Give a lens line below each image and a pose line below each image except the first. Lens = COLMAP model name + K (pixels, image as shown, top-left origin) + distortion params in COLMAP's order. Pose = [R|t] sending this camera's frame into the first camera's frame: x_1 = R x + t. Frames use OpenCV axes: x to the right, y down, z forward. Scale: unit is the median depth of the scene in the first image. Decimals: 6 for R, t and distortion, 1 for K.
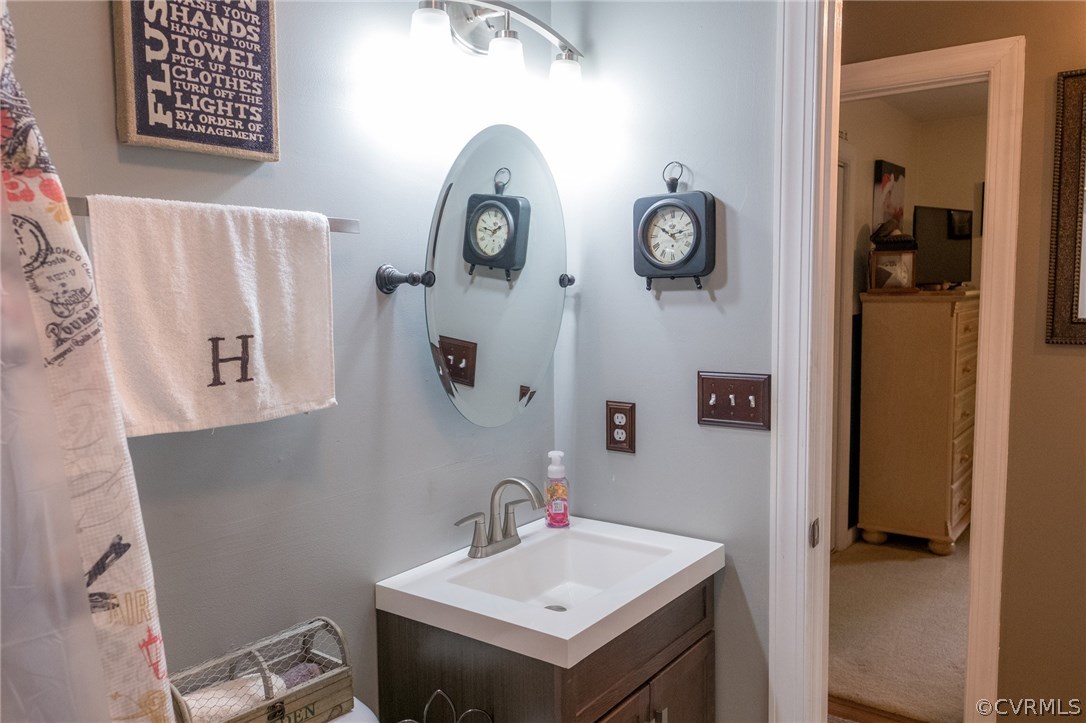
lens RADIAL K [[757.0, 0, 545.4], [0, 757.0, 366.4], [0, 0, 1]] dist [0.042122, -0.042504]
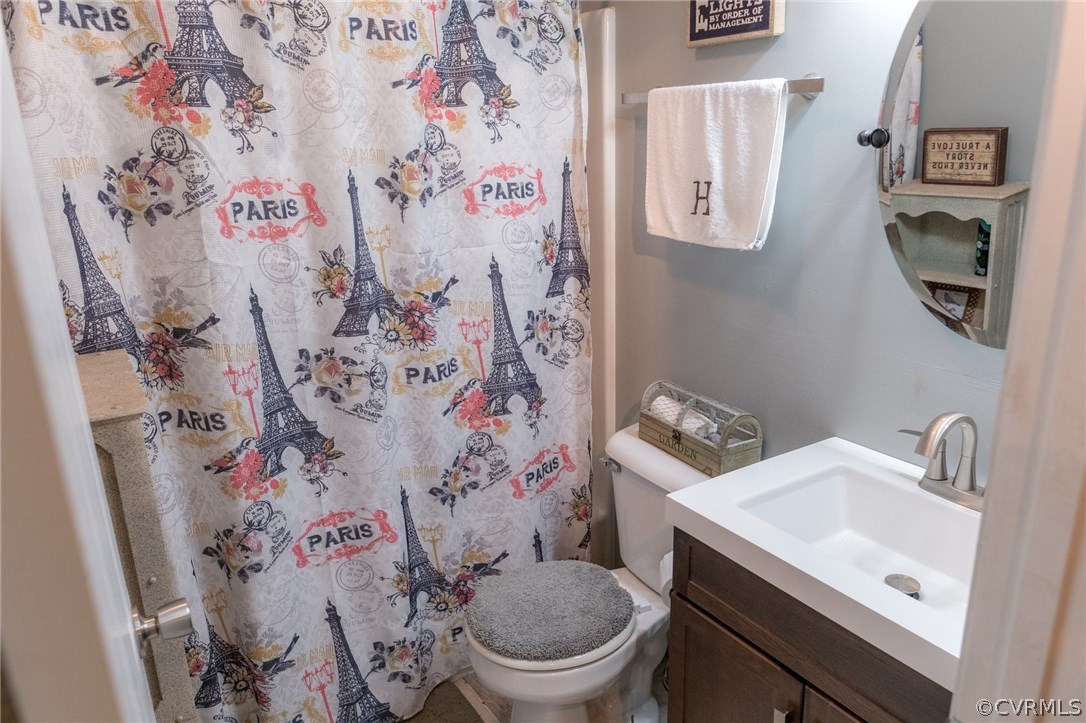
lens RADIAL K [[757.0, 0, 545.4], [0, 757.0, 366.4], [0, 0, 1]] dist [0.042122, -0.042504]
pose [[-0.313391, 0.305770, -0.899050, 1.056828], [-0.072897, 0.936203, 0.343817, -0.181348], [0.946822, 0.173287, -0.271108, 1.156892]]
